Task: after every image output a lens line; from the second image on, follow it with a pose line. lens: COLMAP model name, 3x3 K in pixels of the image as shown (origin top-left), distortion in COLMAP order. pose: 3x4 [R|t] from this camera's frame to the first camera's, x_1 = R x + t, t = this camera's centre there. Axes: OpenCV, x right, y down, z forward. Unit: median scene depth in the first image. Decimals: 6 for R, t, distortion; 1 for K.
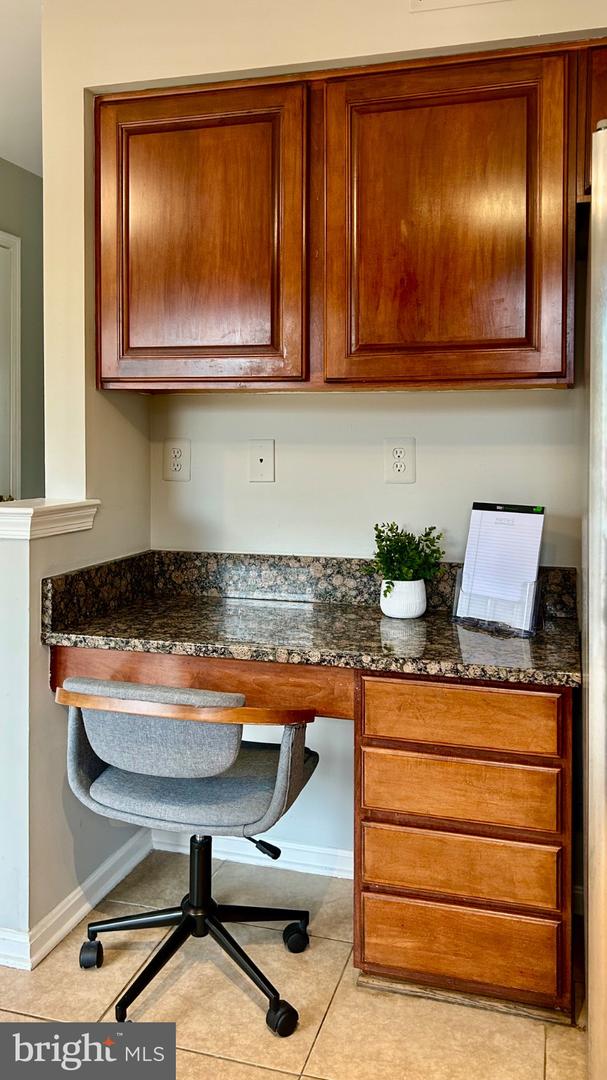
lens RADIAL K [[840.1, 0, 312.5], [0, 840.1, 512.7], [0, 0, 1]] dist [0.029182, 0.005357]
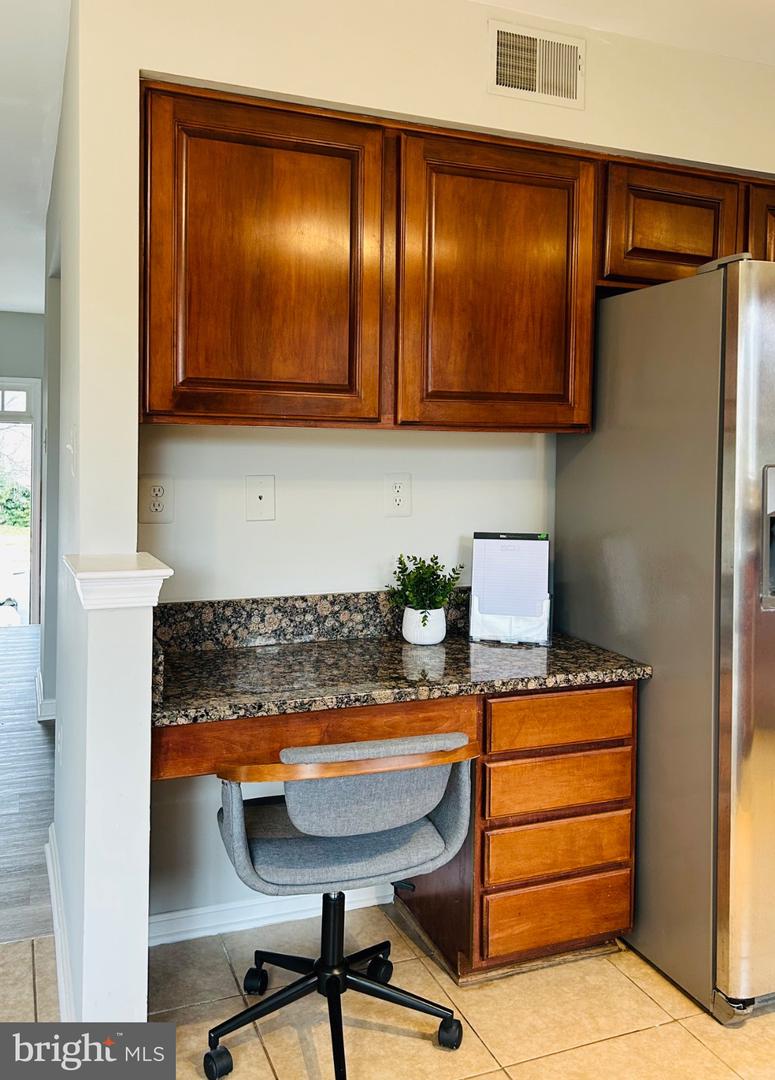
lens RADIAL K [[923.2, 0, 388.5], [0, 923.2, 535.0], [0, 0, 1]] dist [0.058206, -0.037738]
pose [[0.791351, -0.054820, 0.608900, -0.717488], [0.042802, 0.998496, 0.034270, -0.062433], [-0.609862, -0.001057, 0.792507, 0.115810]]
